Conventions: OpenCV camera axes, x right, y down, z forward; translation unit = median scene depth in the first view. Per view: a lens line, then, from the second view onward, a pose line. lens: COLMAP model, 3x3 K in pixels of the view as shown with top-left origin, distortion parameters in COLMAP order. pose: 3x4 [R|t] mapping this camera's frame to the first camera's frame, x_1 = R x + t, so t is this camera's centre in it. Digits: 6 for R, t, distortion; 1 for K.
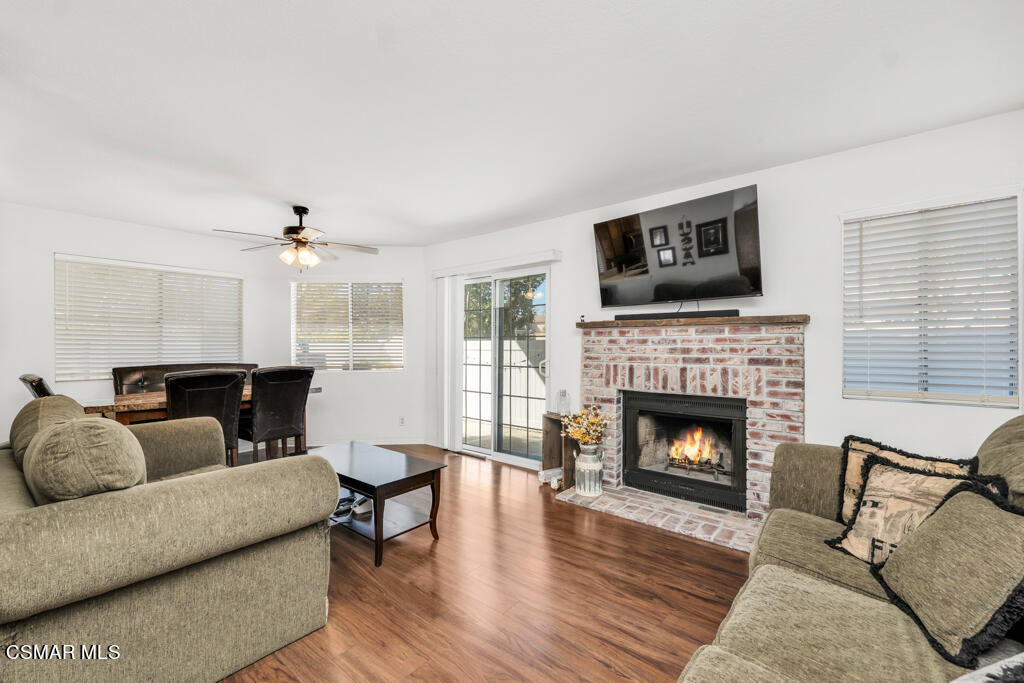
lens RADIAL K [[421.4, 0, 508.9], [0, 421.4, 342.9], [0, 0, 1]] dist [0.002609, 0.000302]
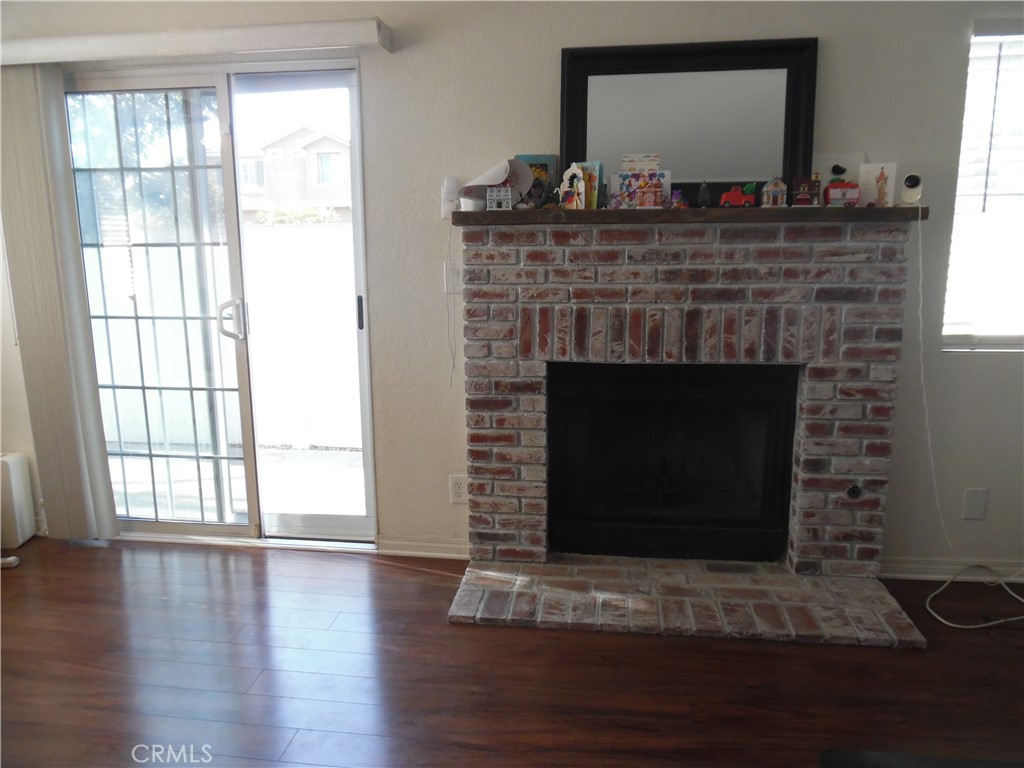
lens RADIAL K [[714.5, 0, 505.5], [0, 714.5, 382.9], [0, 0, 1]] dist [-0.024366, 0.003793]
pose [[0.844204, -0.105482, 0.525541, -0.216945], [0.005861, 0.982204, 0.187725, -0.015789], [-0.535990, -0.155398, 0.829799, 0.414730]]
